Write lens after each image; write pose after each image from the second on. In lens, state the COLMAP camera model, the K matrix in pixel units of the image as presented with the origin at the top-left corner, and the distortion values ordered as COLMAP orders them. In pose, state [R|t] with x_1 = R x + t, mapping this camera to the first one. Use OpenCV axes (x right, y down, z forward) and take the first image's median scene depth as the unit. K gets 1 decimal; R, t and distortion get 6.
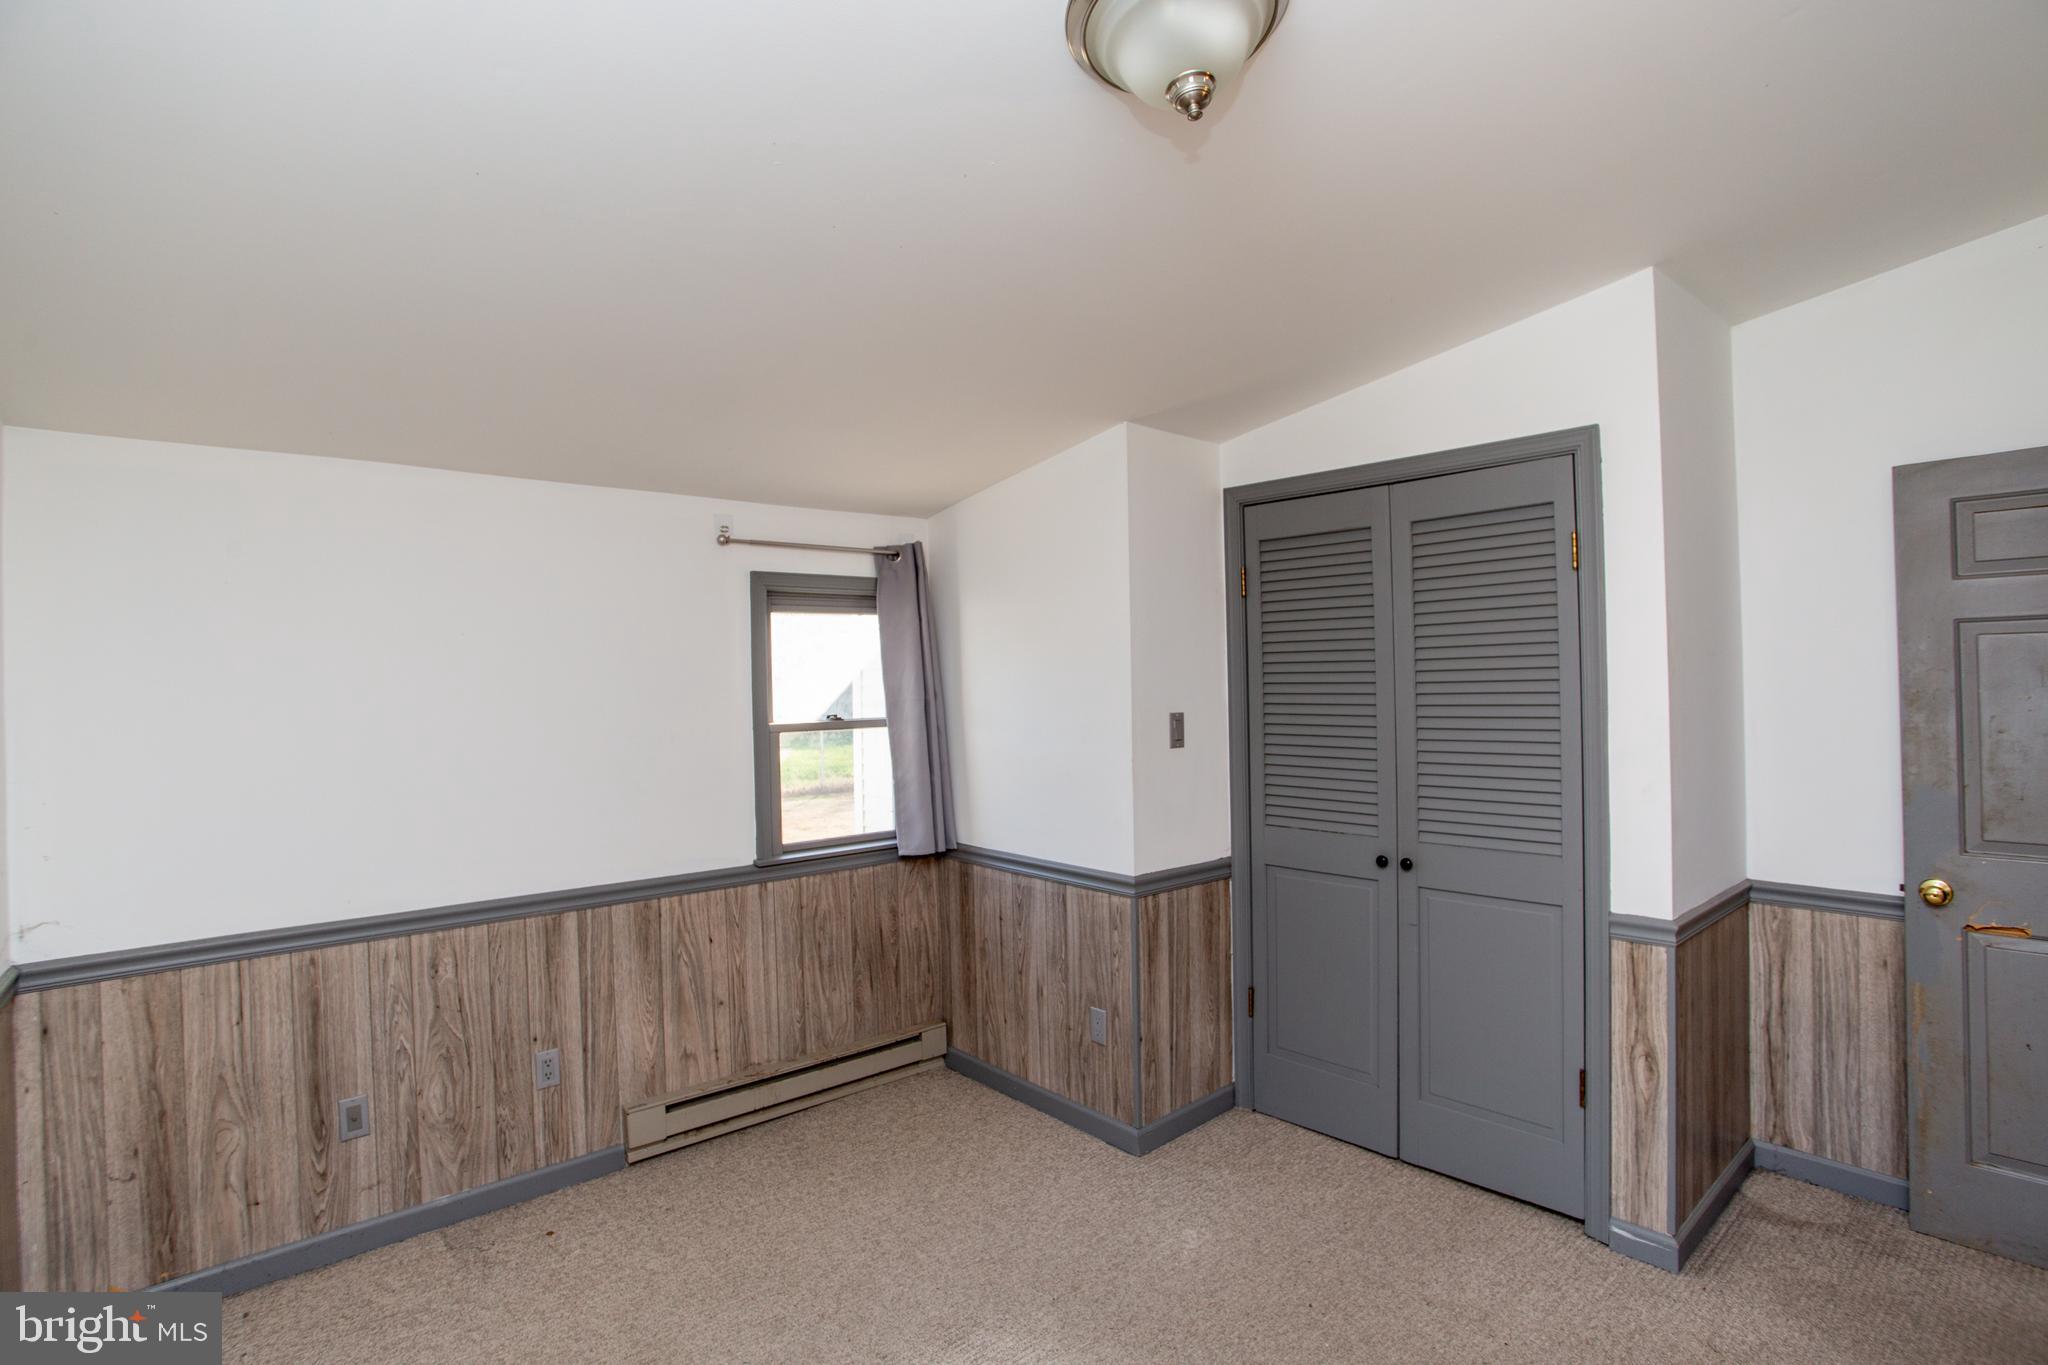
lens RADIAL K [[983.2, 0, 1016.3], [0, 983.2, 676.2], [0, 0, 1]] dist [-0.073690, 0.027213]
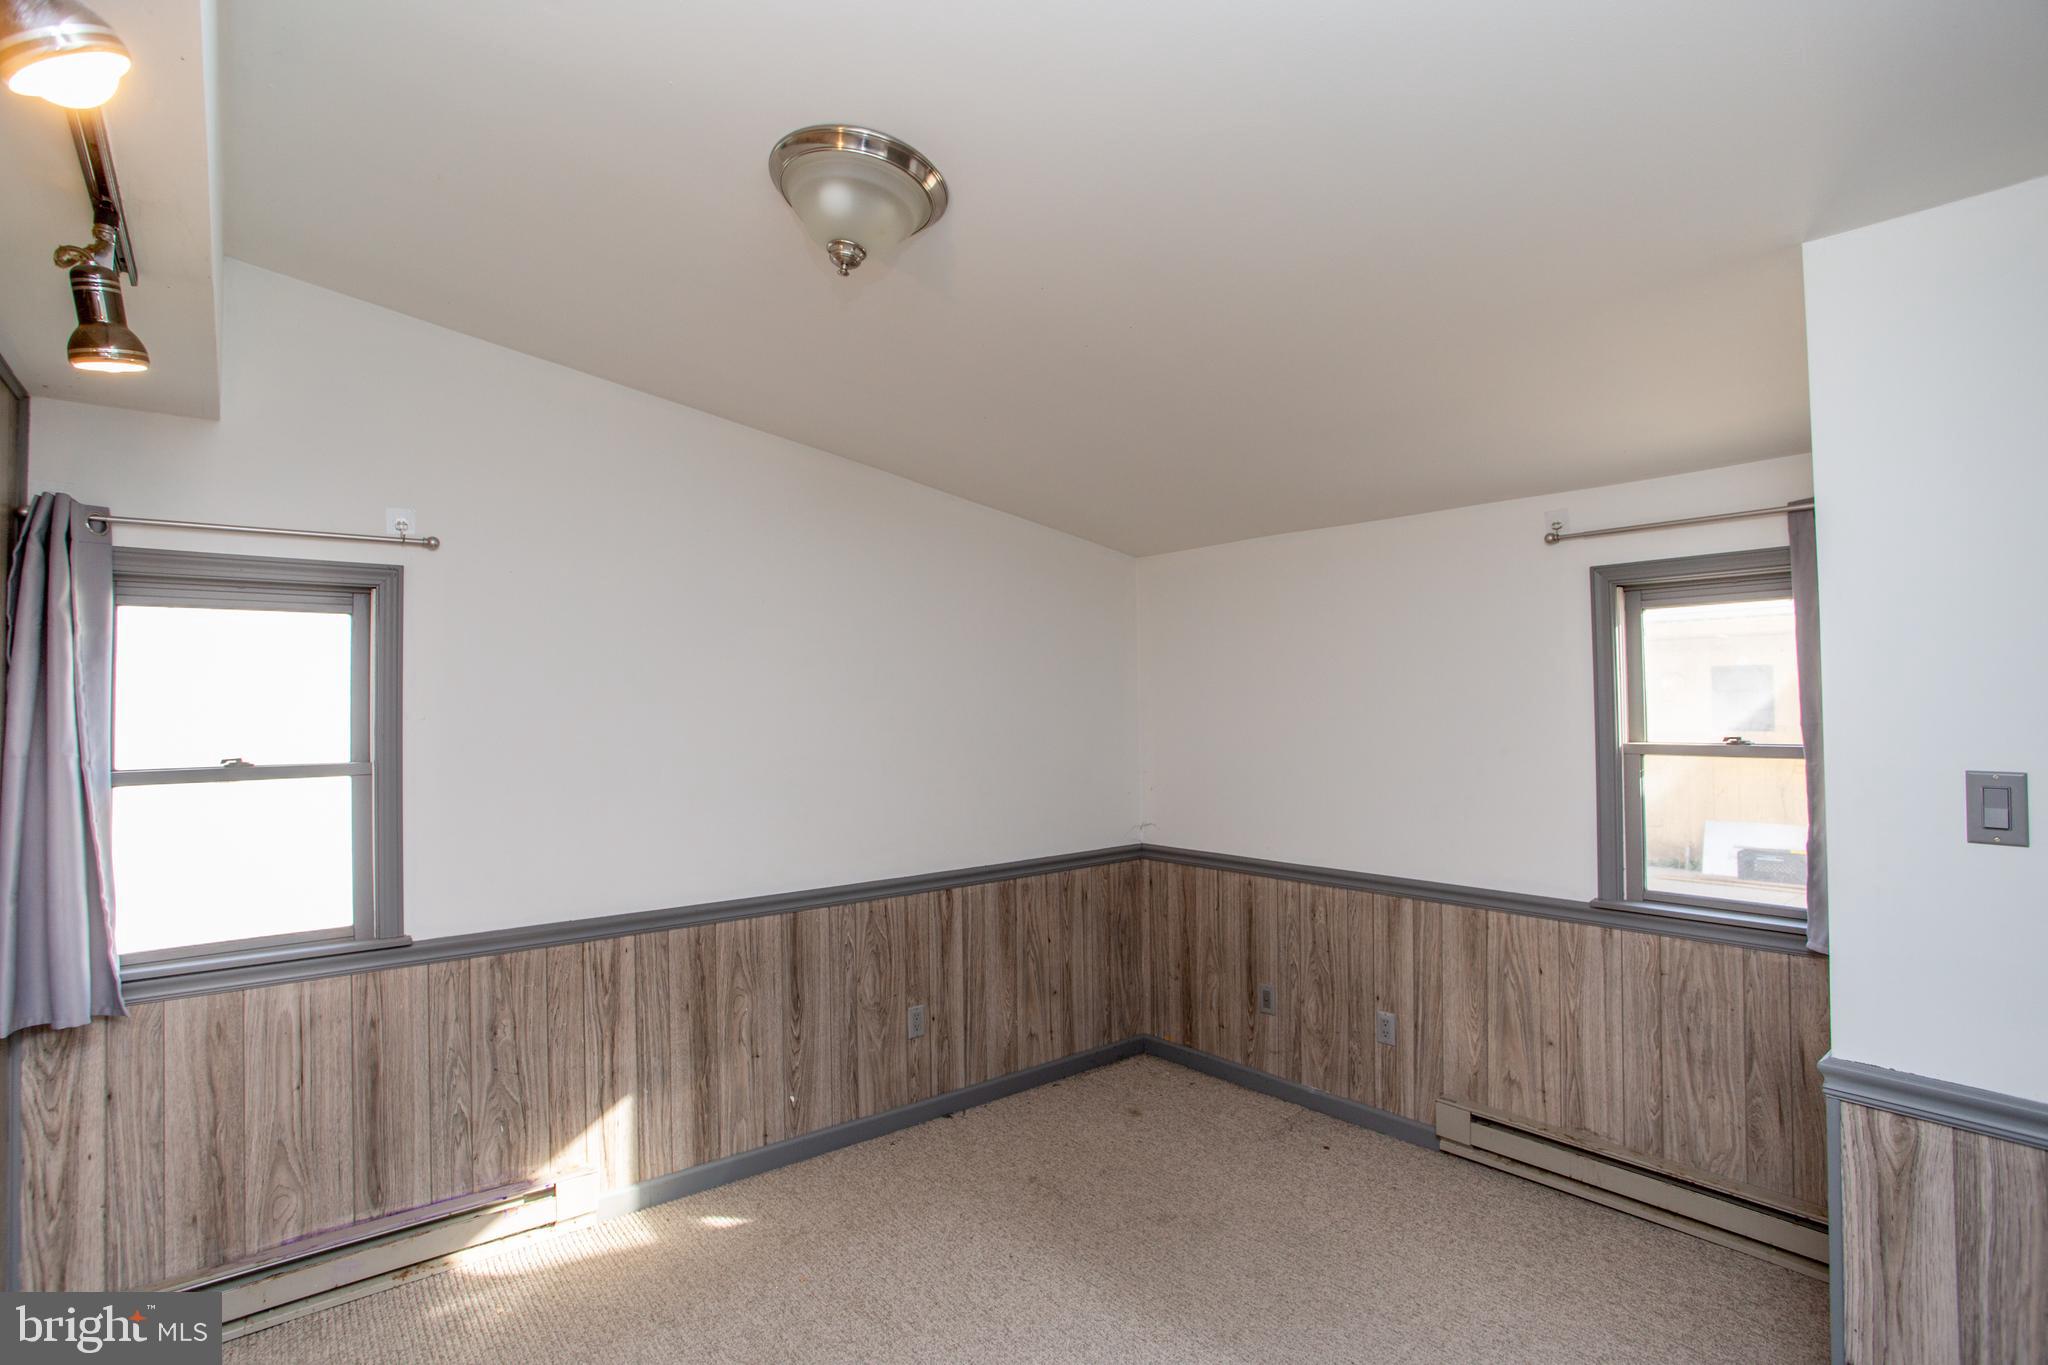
lens RADIAL K [[983.2, 0, 1016.3], [0, 983.2, 676.2], [0, 0, 1]] dist [-0.073690, 0.027213]
pose [[-0.022880, -0.016354, -0.999604, 0.632338], [0.010945, 0.999802, -0.016608, -0.001894], [0.999678, -0.011321, -0.022696, 0.527705]]
